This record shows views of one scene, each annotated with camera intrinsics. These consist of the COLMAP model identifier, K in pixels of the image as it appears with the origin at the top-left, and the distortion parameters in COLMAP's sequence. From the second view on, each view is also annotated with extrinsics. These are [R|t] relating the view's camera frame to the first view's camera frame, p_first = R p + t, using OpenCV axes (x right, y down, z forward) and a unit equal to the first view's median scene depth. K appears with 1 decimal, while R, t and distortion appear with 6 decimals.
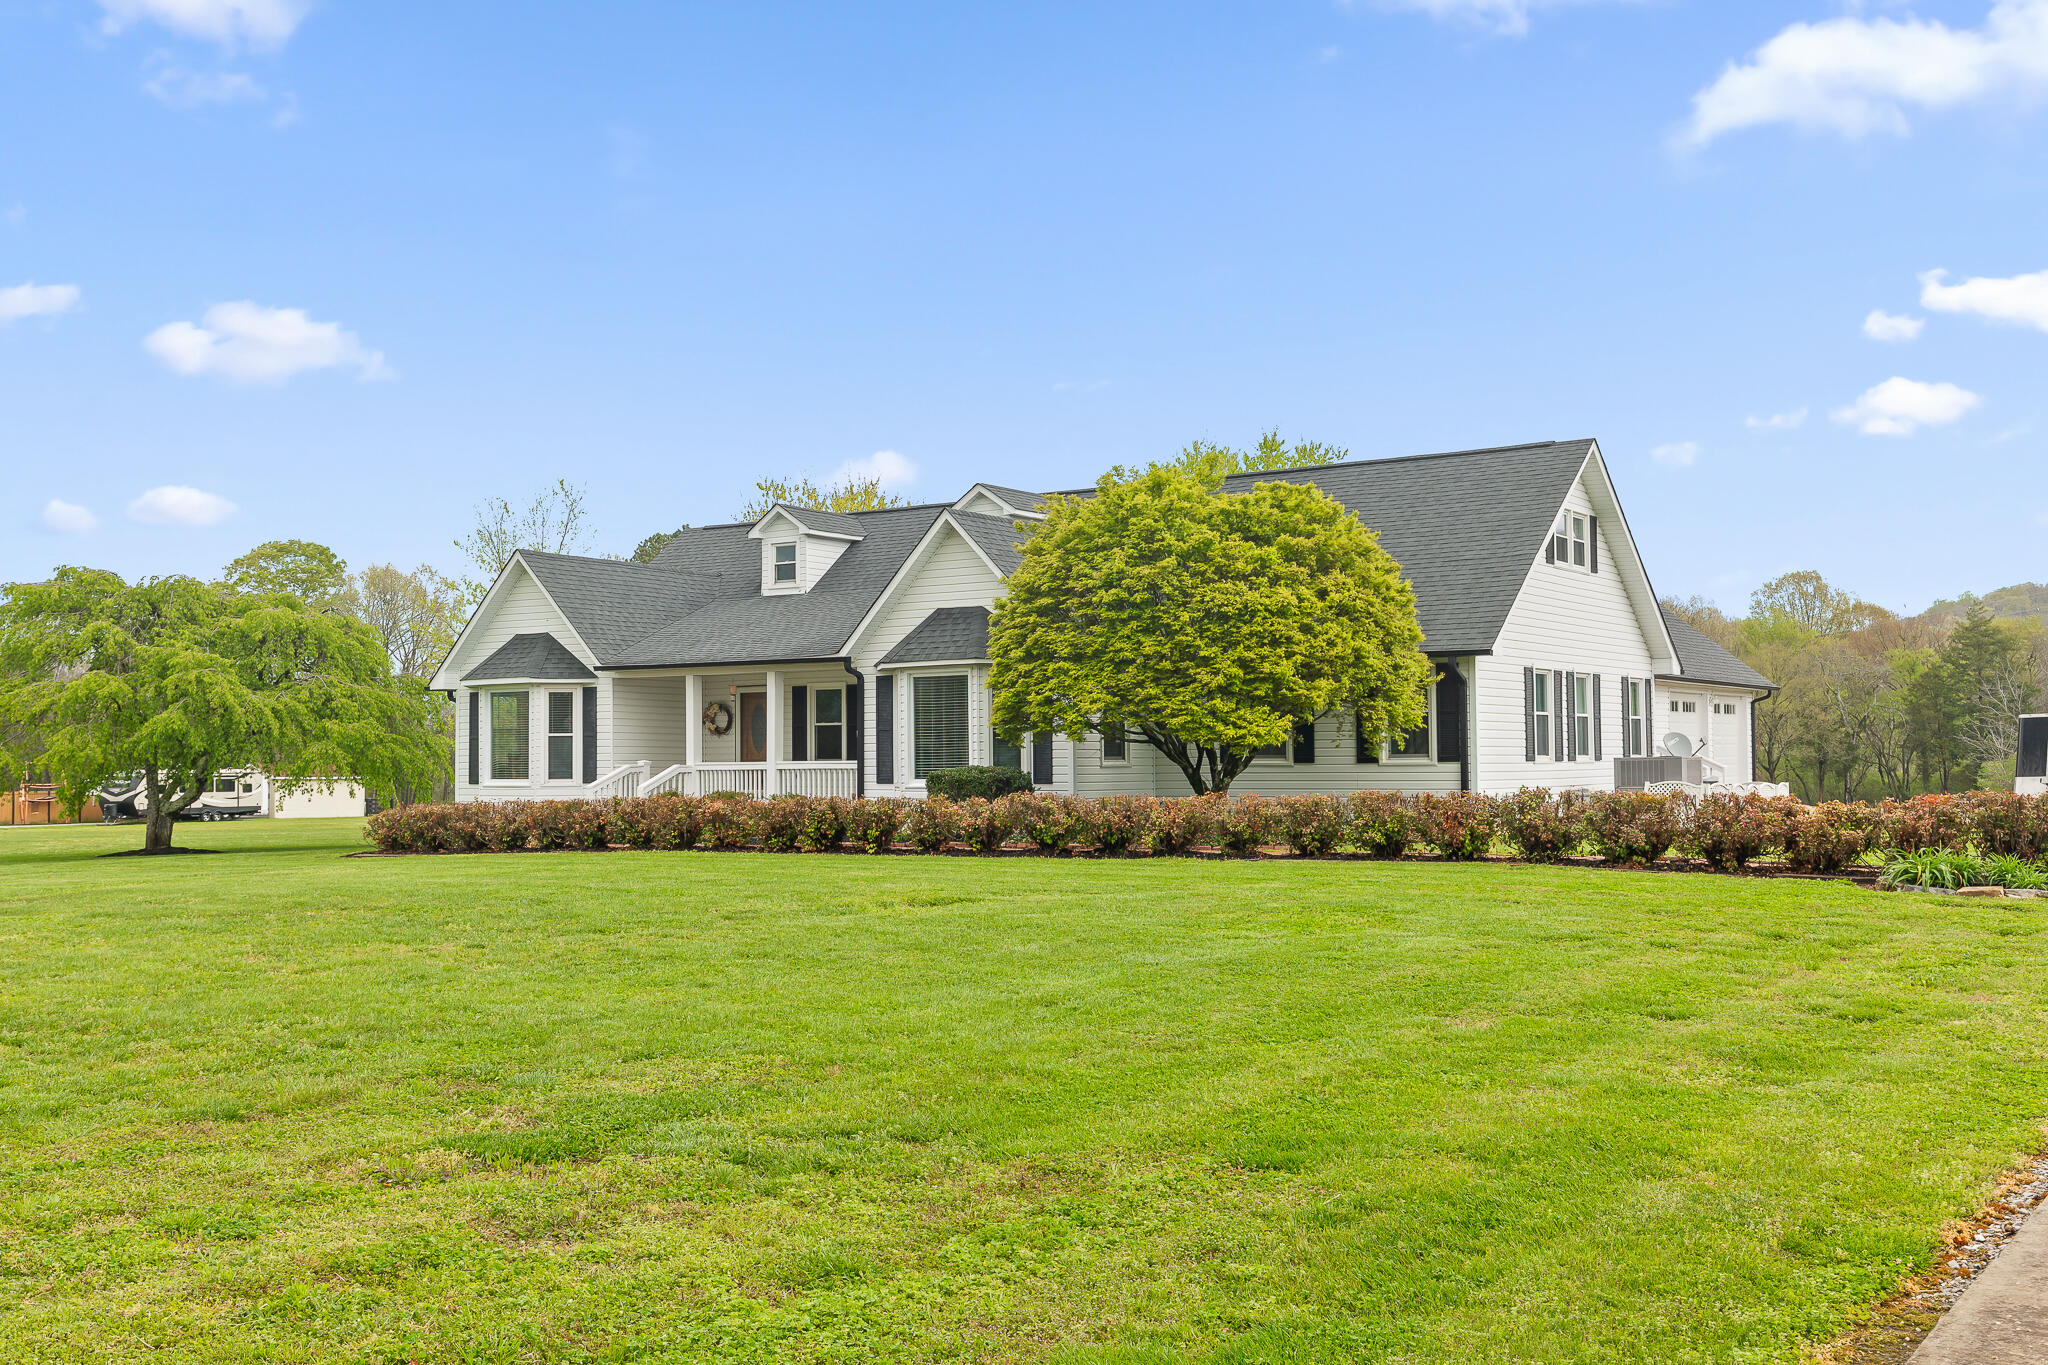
lens RADIAL K [[2015.4, 0, 1024.0], [0, 2015.4, 682.5], [0, 0, 1]] dist [0.001282, 0.000051]
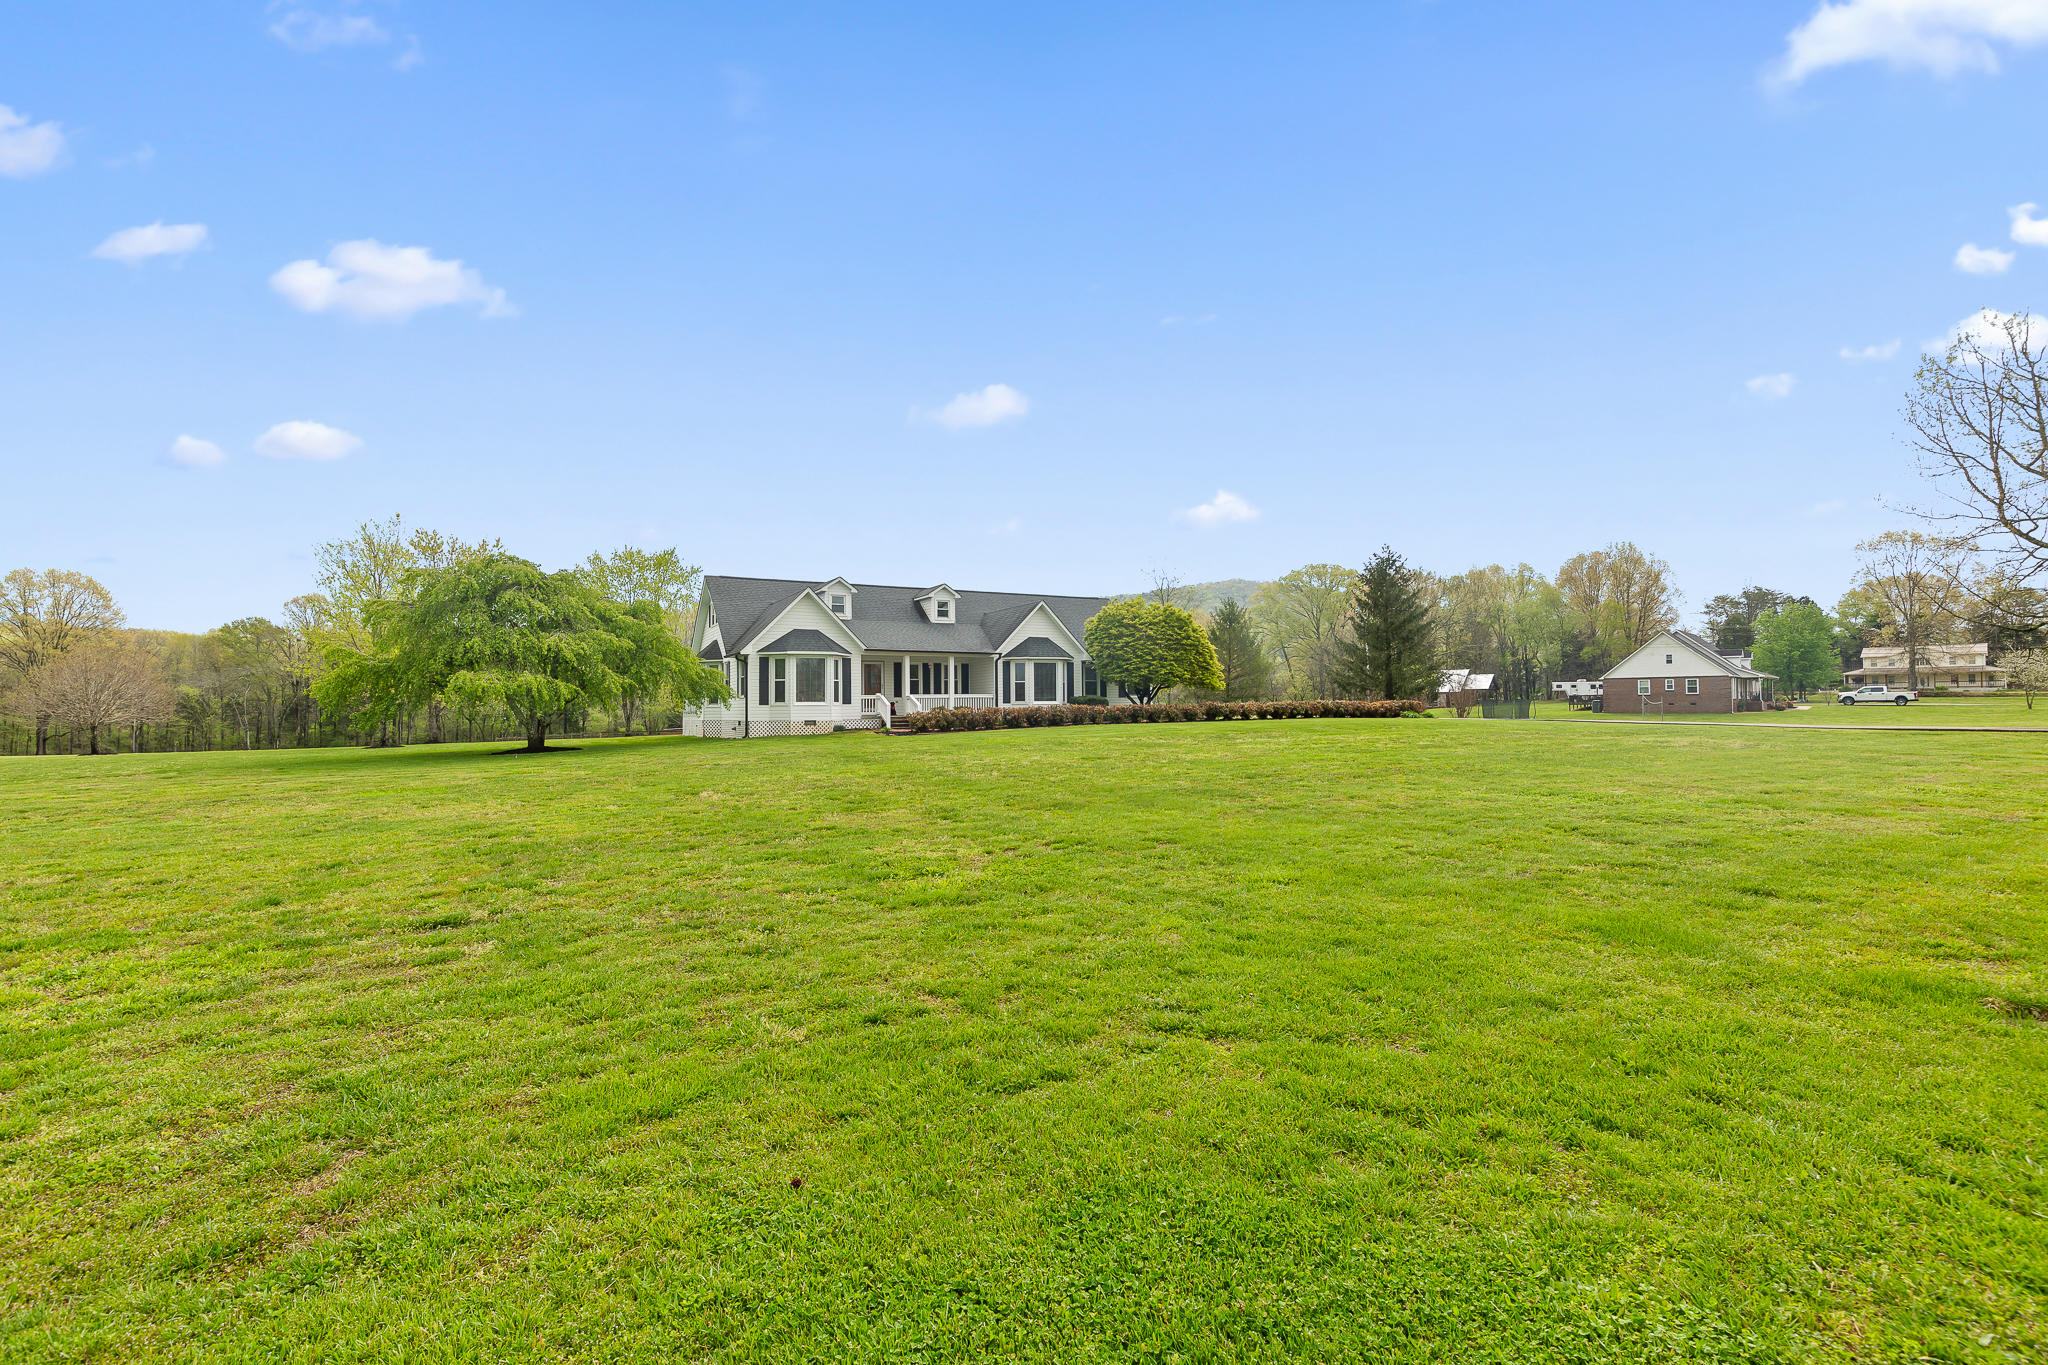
lens RADIAL K [[922.1, 0, 1024.0], [0, 922.1, 682.5], [0, 0, 1]] dist [-0.011183, -0.000257]
pose [[0.465826, 0.024628, 0.884534, -1.096416], [-0.030883, 0.999456, -0.011563, 0.036940], [-0.884337, -0.021931, 0.466333, 0.435375]]
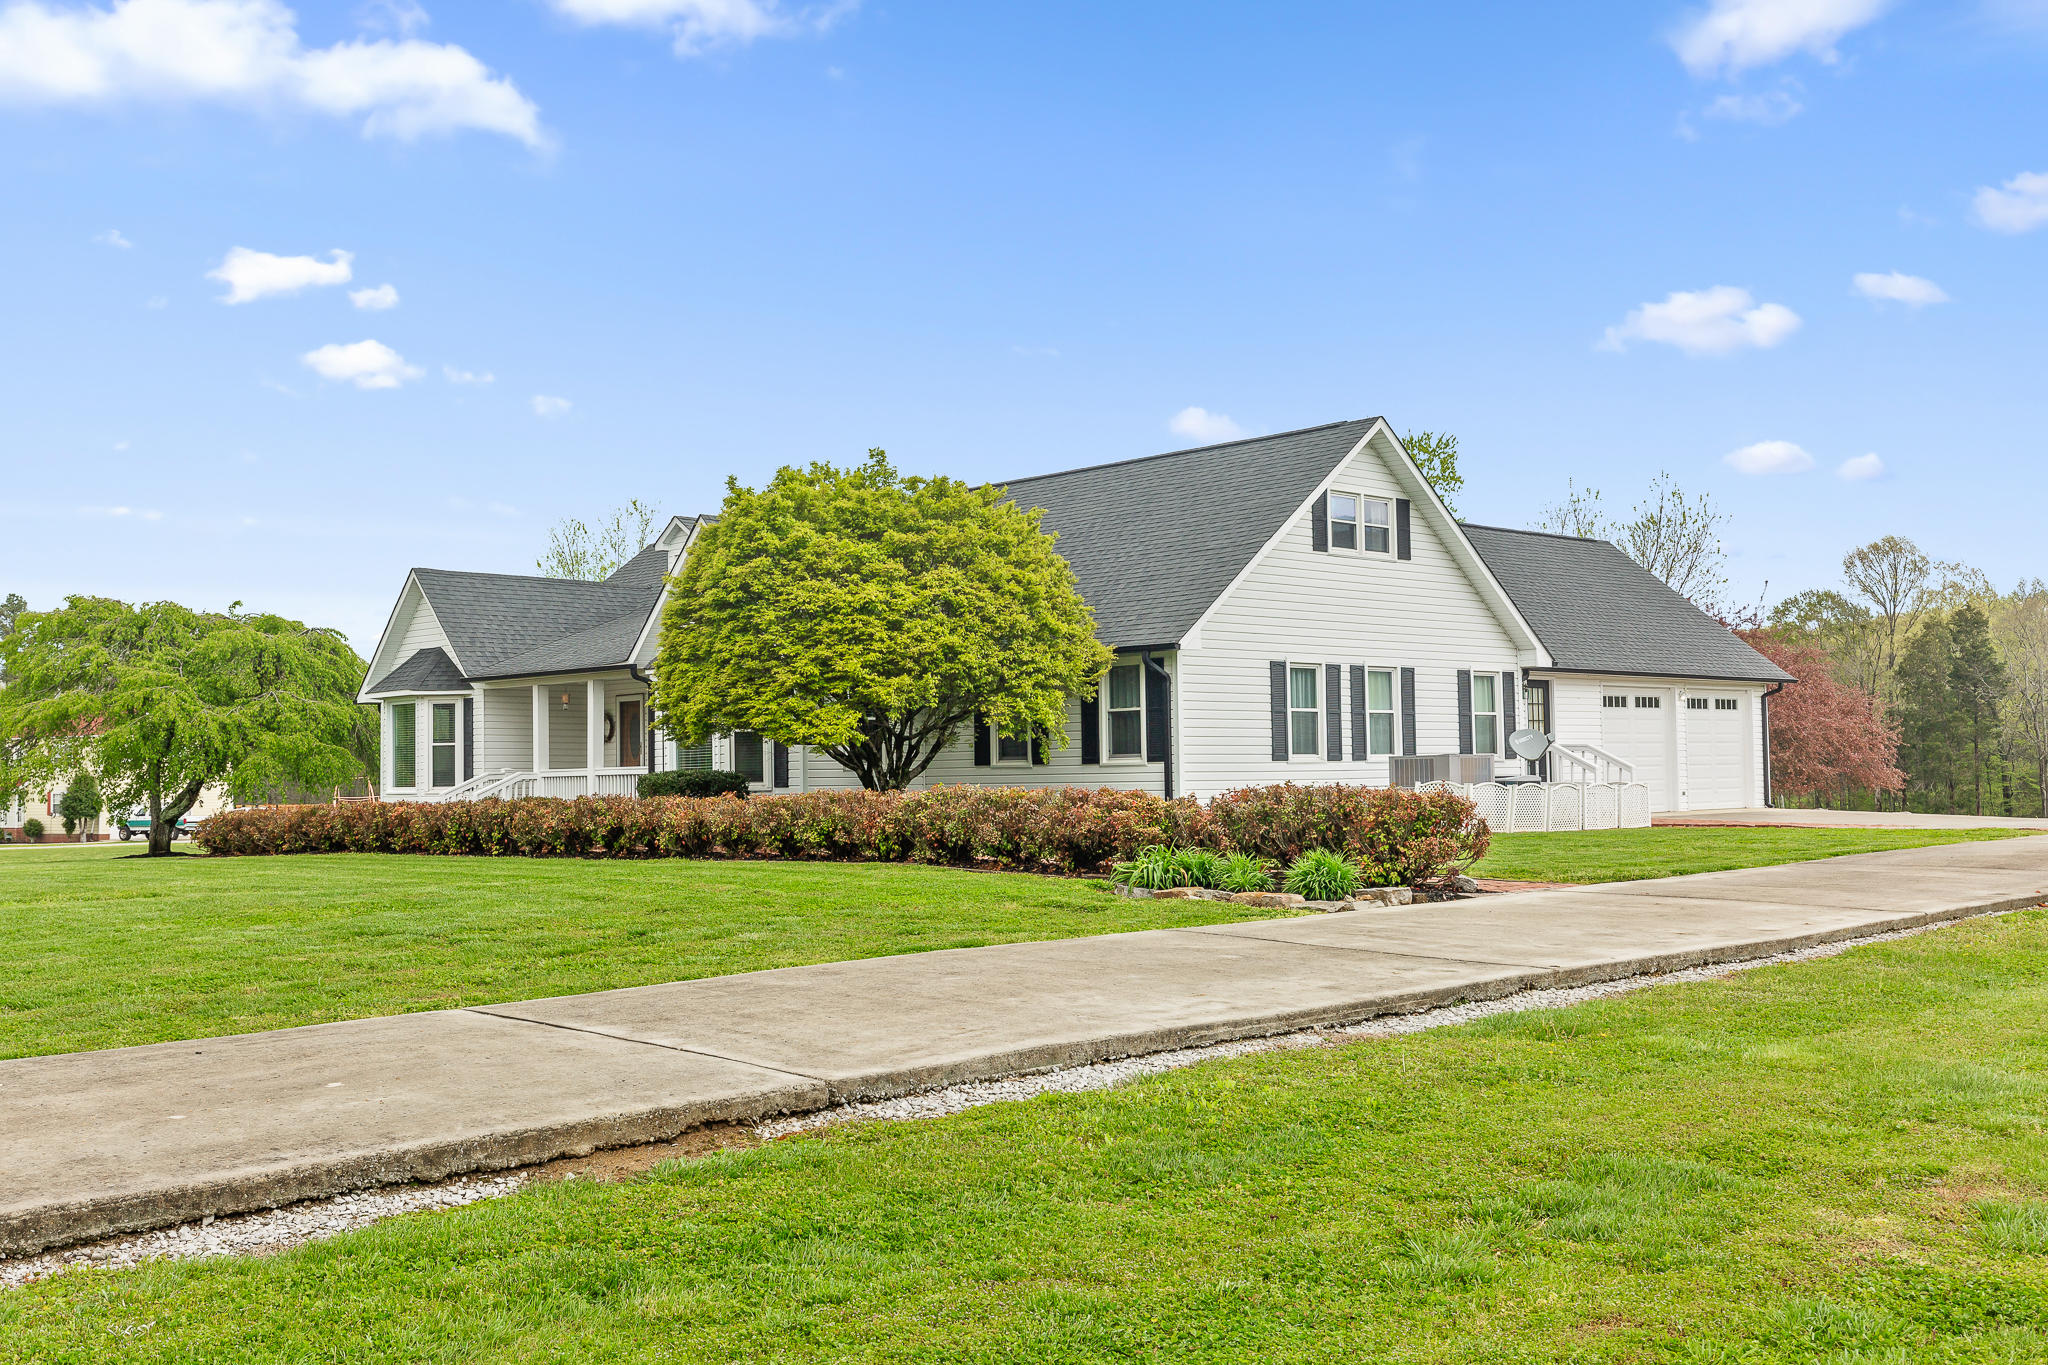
lens RADIAL K [[2015.4, 0, 1024.0], [0, 2015.4, 682.5], [0, 0, 1]] dist [0.001282, 0.000051]
pose [[0.976984, -0.016905, -0.212640, 0.321659], [0.015586, 0.999848, -0.007876, 0.007823], [0.212741, 0.004381, 0.977099, 0.047806]]
